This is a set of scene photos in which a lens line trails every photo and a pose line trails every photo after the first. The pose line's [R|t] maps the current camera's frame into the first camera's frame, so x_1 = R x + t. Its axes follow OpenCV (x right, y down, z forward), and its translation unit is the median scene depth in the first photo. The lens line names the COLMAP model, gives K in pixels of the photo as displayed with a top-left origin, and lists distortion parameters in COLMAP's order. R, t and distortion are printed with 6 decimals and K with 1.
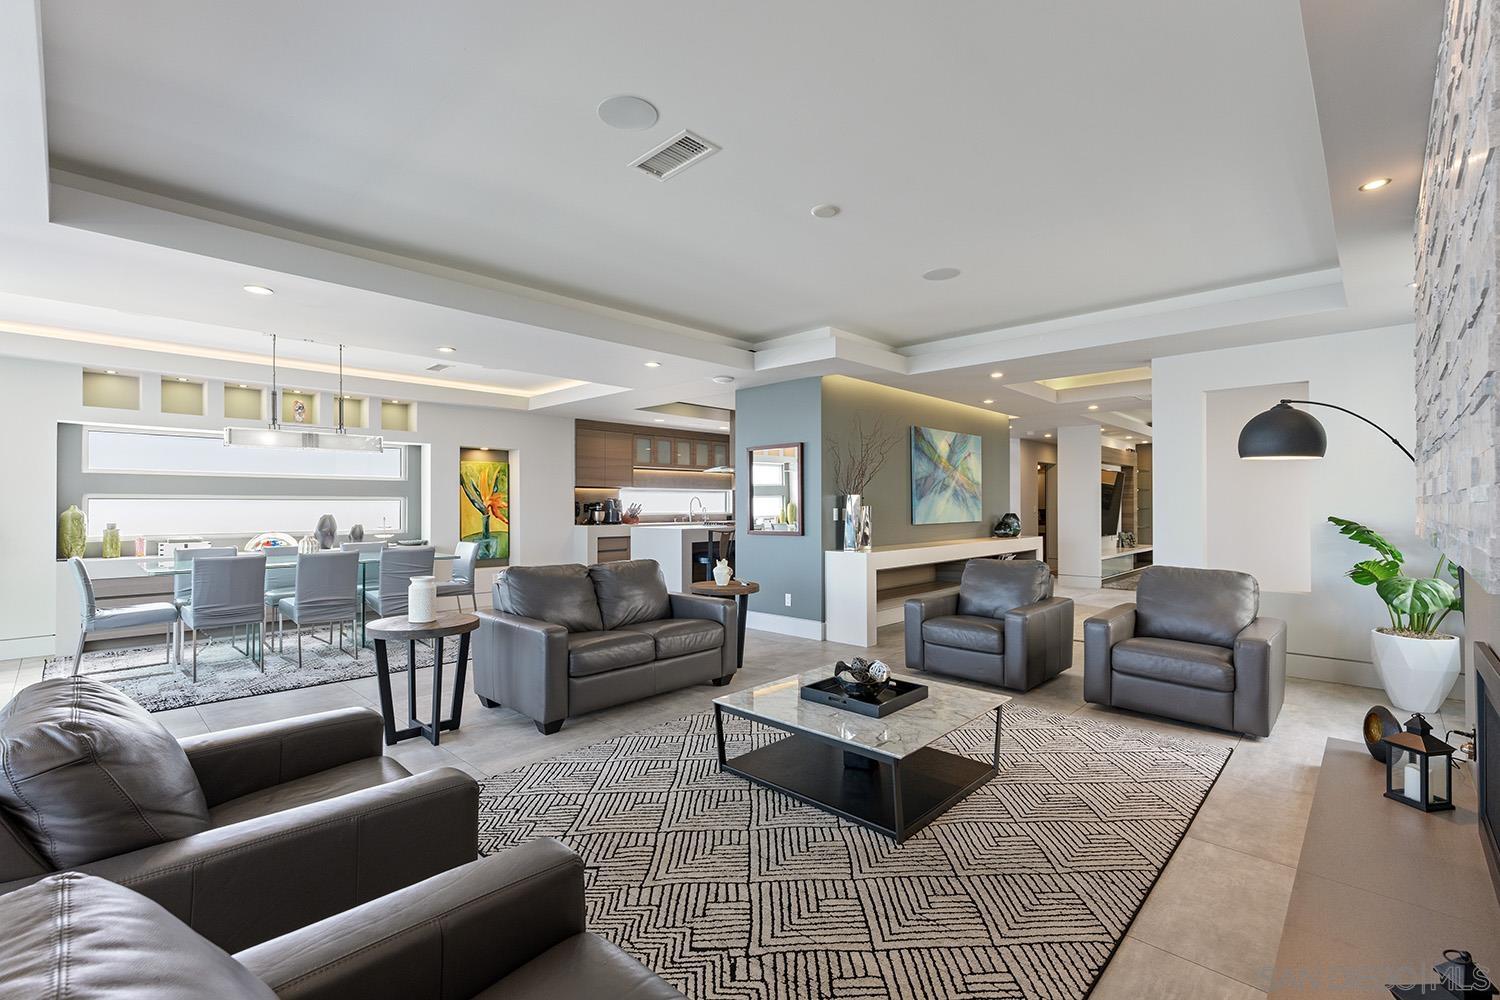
lens RADIAL K [[659.0, 0, 750.0], [0, 659.0, 500.0], [0, 0, 1]] dist [0.000716, 0.000042]
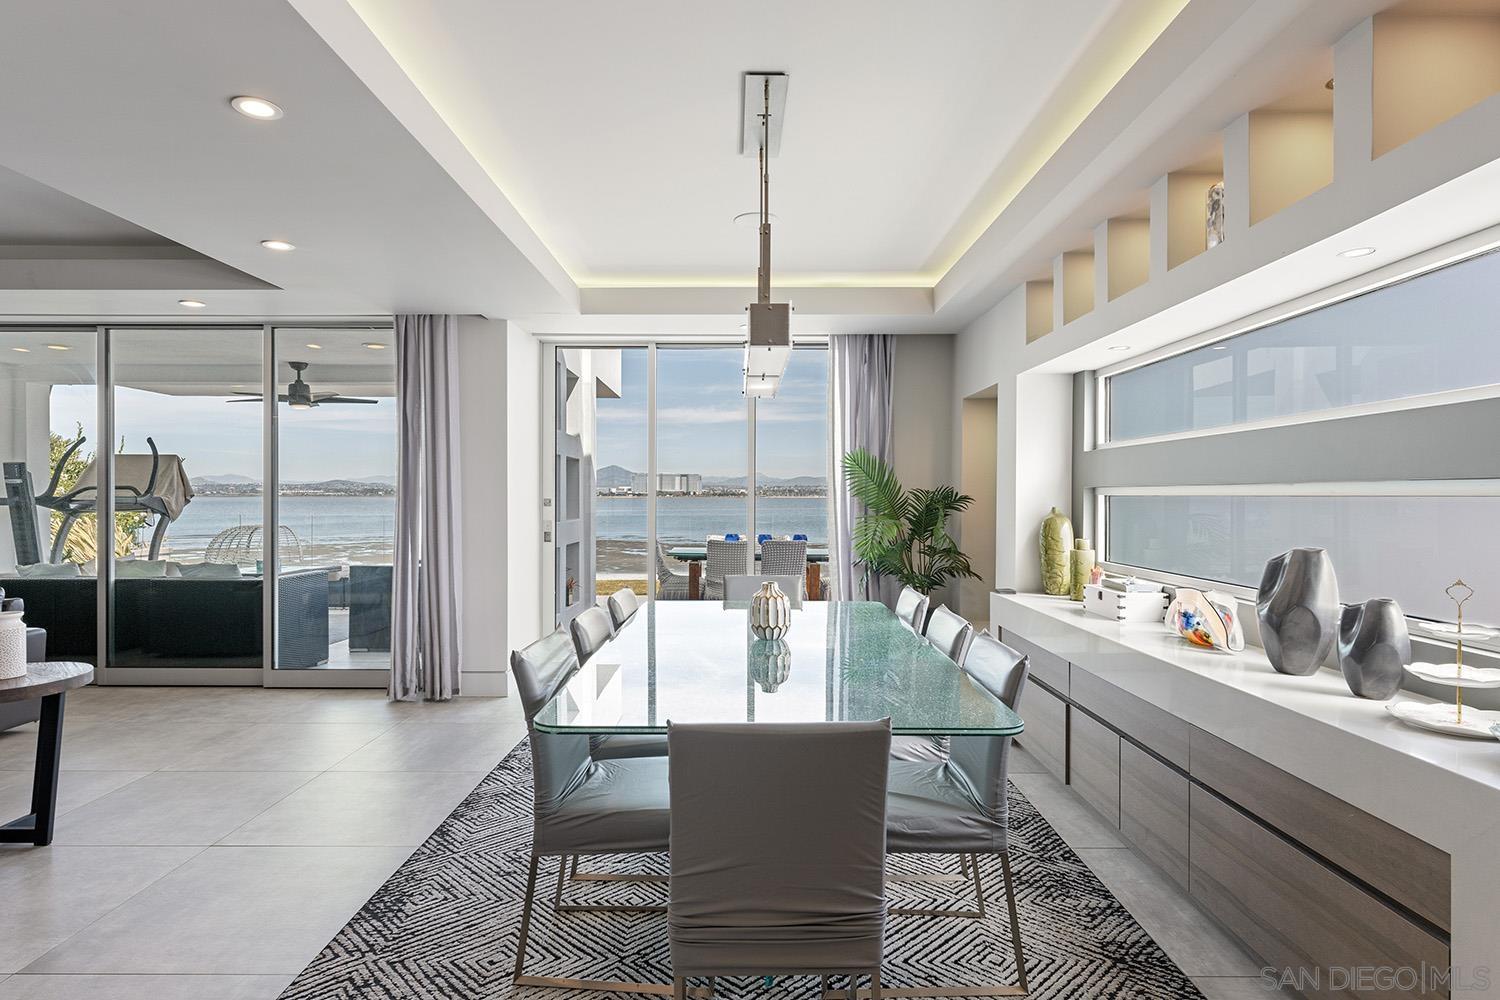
lens RADIAL K [[803.2, 0, 750.0], [0, 803.2, 500.0], [0, 0, 1]] dist [-0.001164, -0.001629]
pose [[-0.721988, 0.003011, -0.691899, -0.201785], [0.004350, 0.999991, -0.000188, 0.001156], [0.691892, -0.003146, -0.721994, 0.897458]]
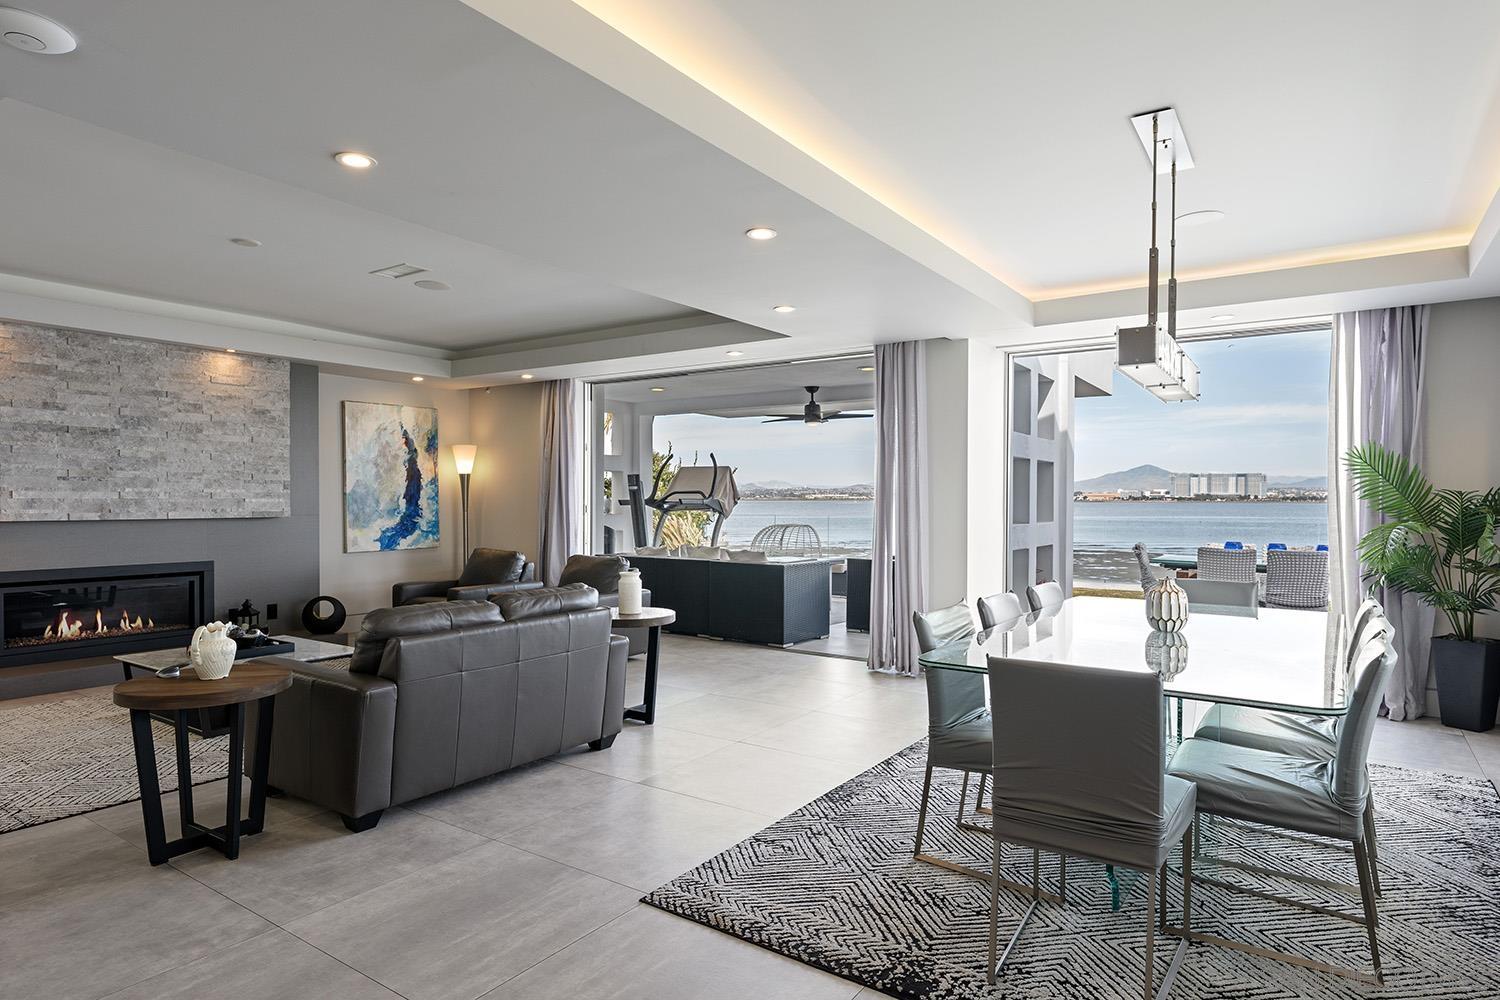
lens RADIAL K [[850.7, 0, 745.9], [0, 850.7, 511.8], [0, 0, 1]] dist [-0.000088, -0.000082]
pose [[-0.987764, 0.000195, -0.155956, -0.195385], [-0.000998, 0.999971, 0.007571, 0.003204], [0.155953, 0.007634, -0.987735, 1.006073]]
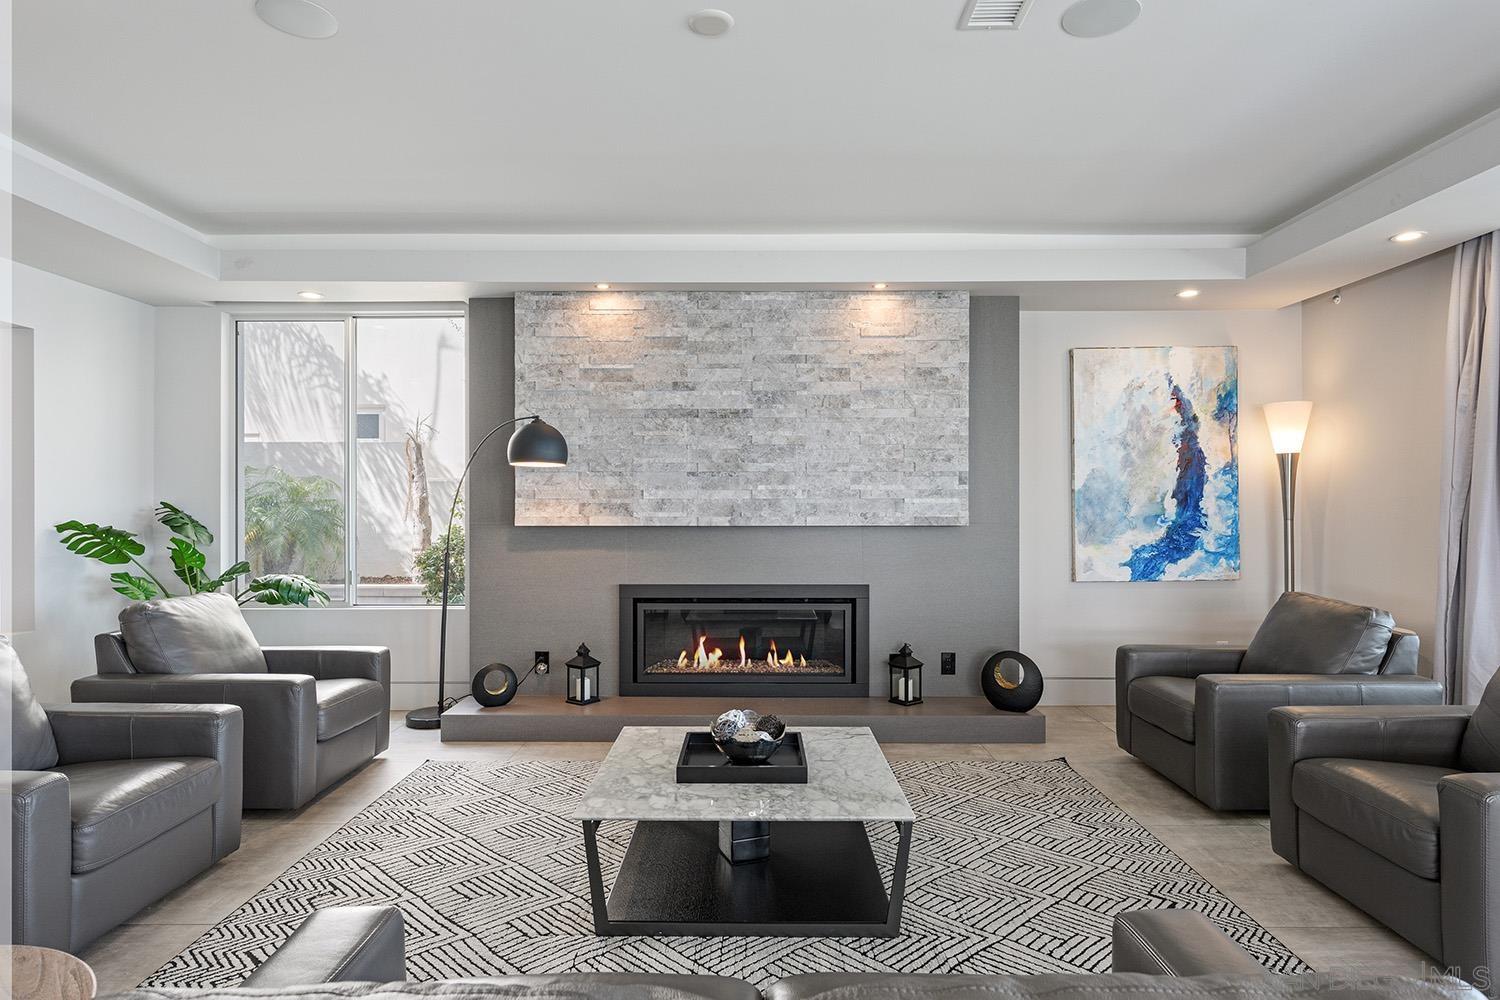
lens RADIAL K [[850.1, 0, 751.6], [0, 850.1, 507.3], [0, 0, 1]] dist [-0.000223, 0.000306]
pose [[-0.687121, -0.001883, 0.726541, -0.190100], [-0.004195, 0.999990, -0.001376, 0.004433], [-0.726531, -0.003993, -0.687122, 0.593673]]
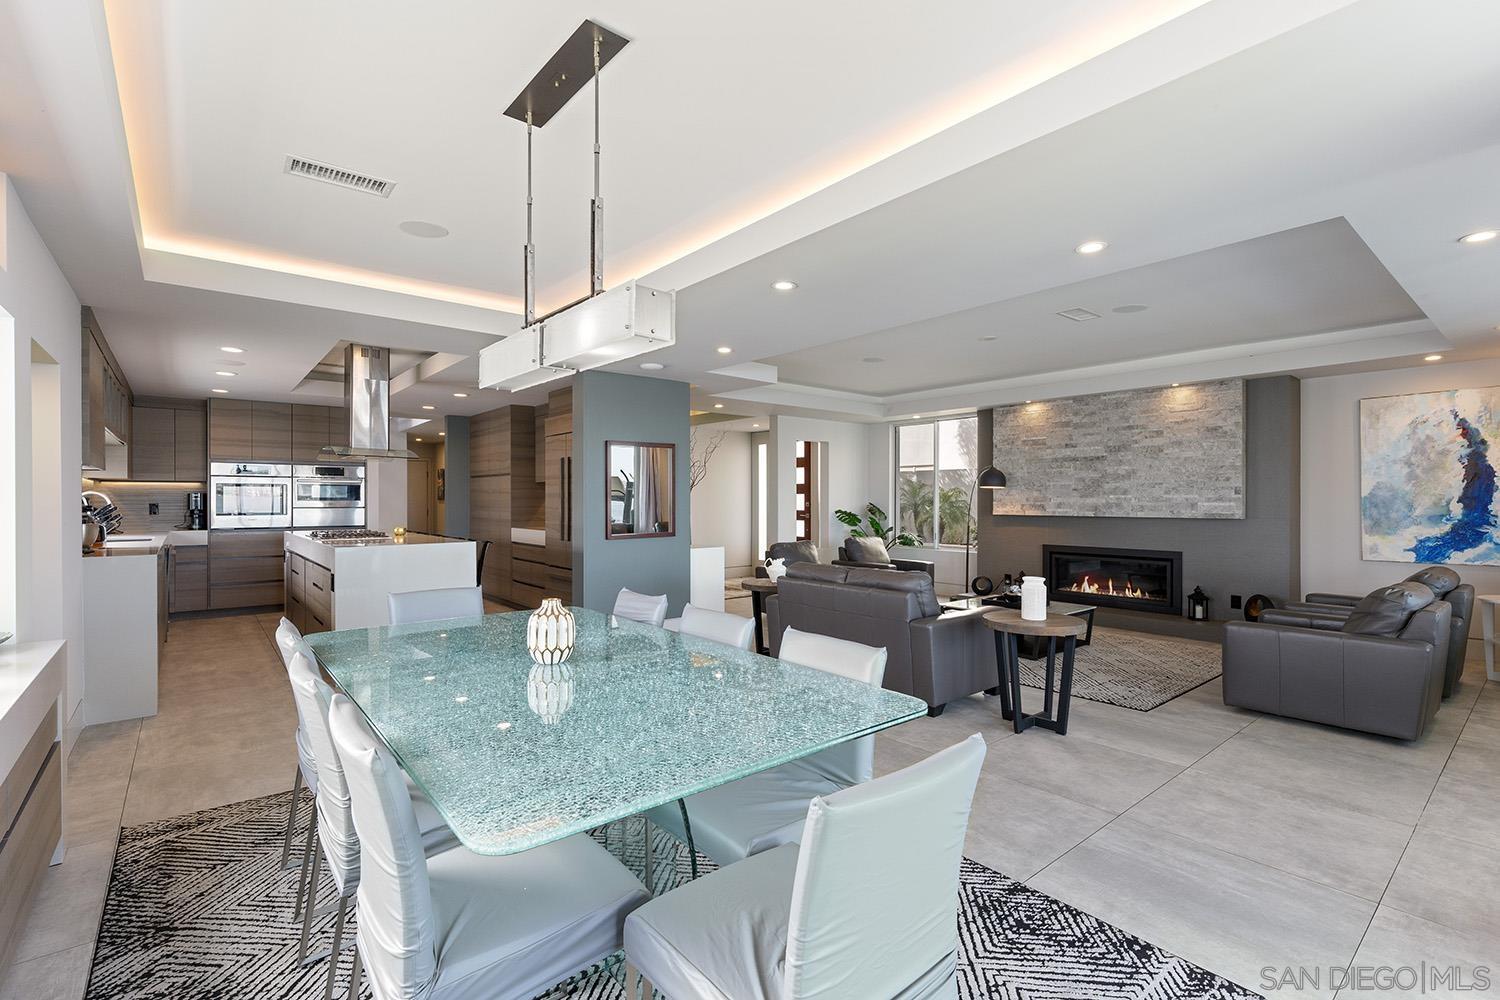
lens RADIAL K [[676.5, 0, 747.5], [0, 676.5, 500.7], [0, 0, 1]] dist [-0.001337, -0.000069]
pose [[0.119202, -0.000589, 0.992870, -0.684848], [-0.007317, 0.999972, 0.001472, -0.002190], [-0.992843, -0.007440, 0.119194, 0.556229]]
